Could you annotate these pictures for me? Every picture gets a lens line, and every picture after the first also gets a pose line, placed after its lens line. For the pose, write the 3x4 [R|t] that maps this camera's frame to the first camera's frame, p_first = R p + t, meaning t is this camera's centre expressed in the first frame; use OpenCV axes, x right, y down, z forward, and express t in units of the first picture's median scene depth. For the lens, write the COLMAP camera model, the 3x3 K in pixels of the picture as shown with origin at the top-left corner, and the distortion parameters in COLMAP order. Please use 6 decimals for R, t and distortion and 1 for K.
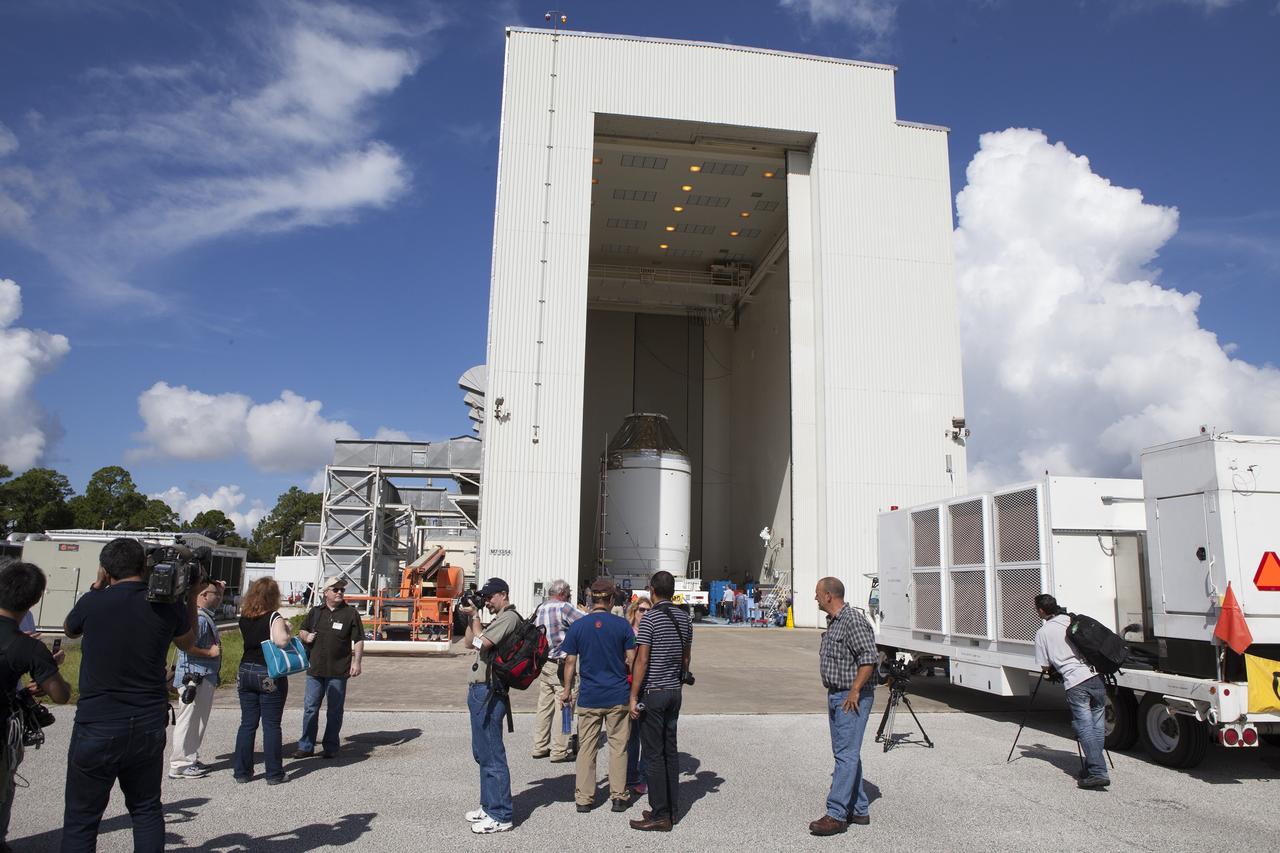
lens RADIAL K [[879.7, 0, 638.0], [0, 879.7, 428.6], [0, 0, 1]] dist [-0.100825, 0.079675]
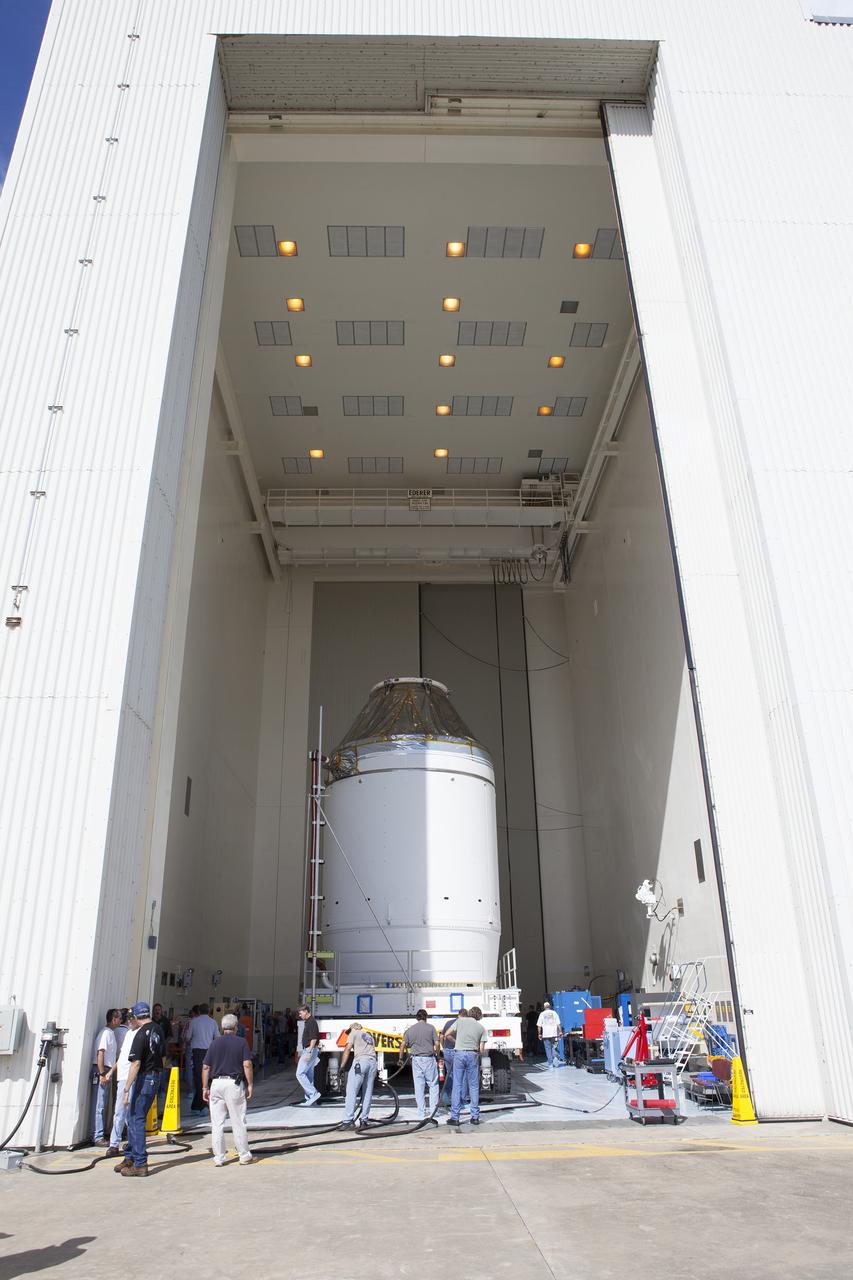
lens RADIAL K [[879.7, 0, 420.4], [0, 879.7, 640.6], [0, 0, 1]] dist [-0.100825, 0.079675]
pose [[0.994081, -0.072368, -0.081033, 0.064978], [0.052777, 0.973605, -0.222052, 0.081817], [0.094963, 0.216461, 0.971662, 0.453775]]
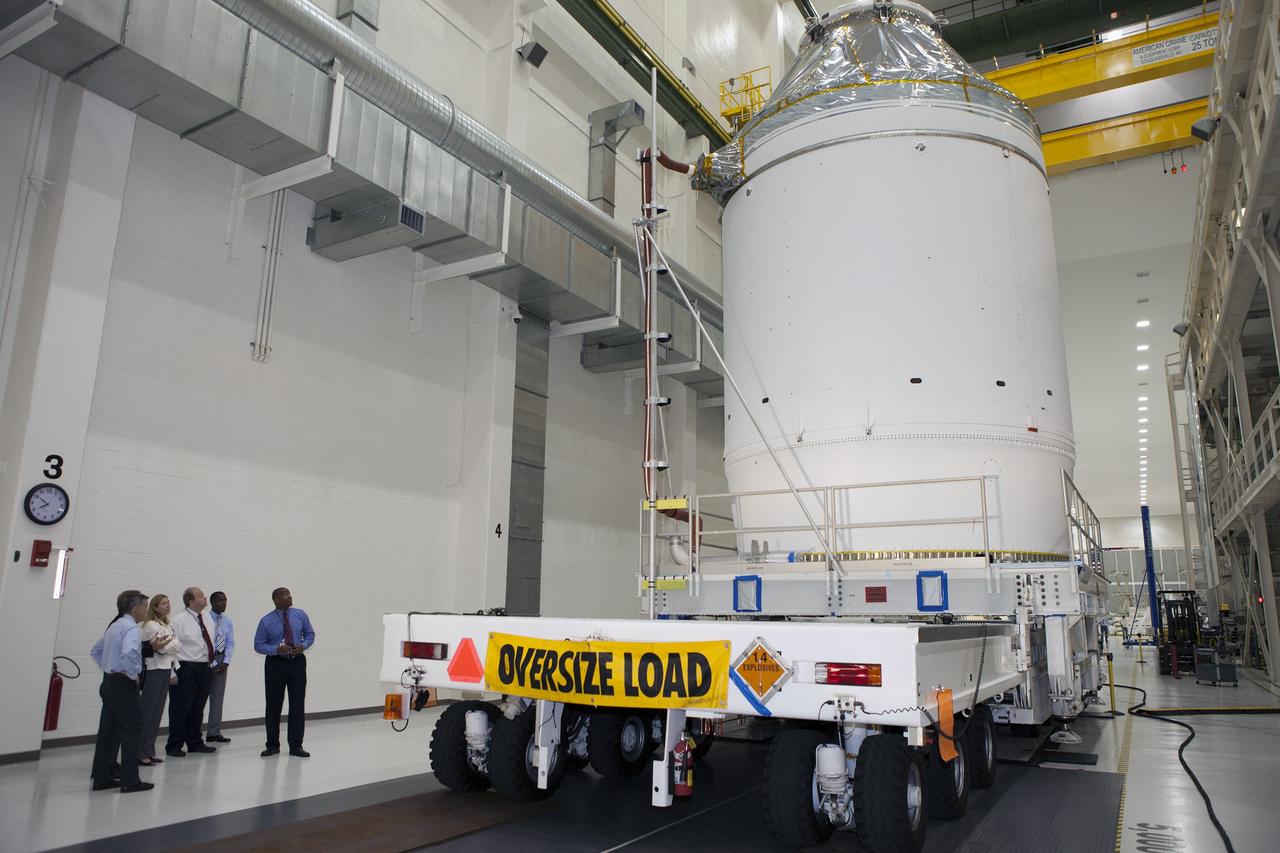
lens RADIAL K [[879.7, 0, 648.7], [0, 879.7, 419.6], [0, 0, 1]] dist [-0.100825, 0.079675]
pose [[0.799677, -0.147773, -0.581962, 0.104237], [0.114598, 0.988987, -0.093655, 0.136268], [0.589393, 0.008202, 0.807805, 0.721761]]
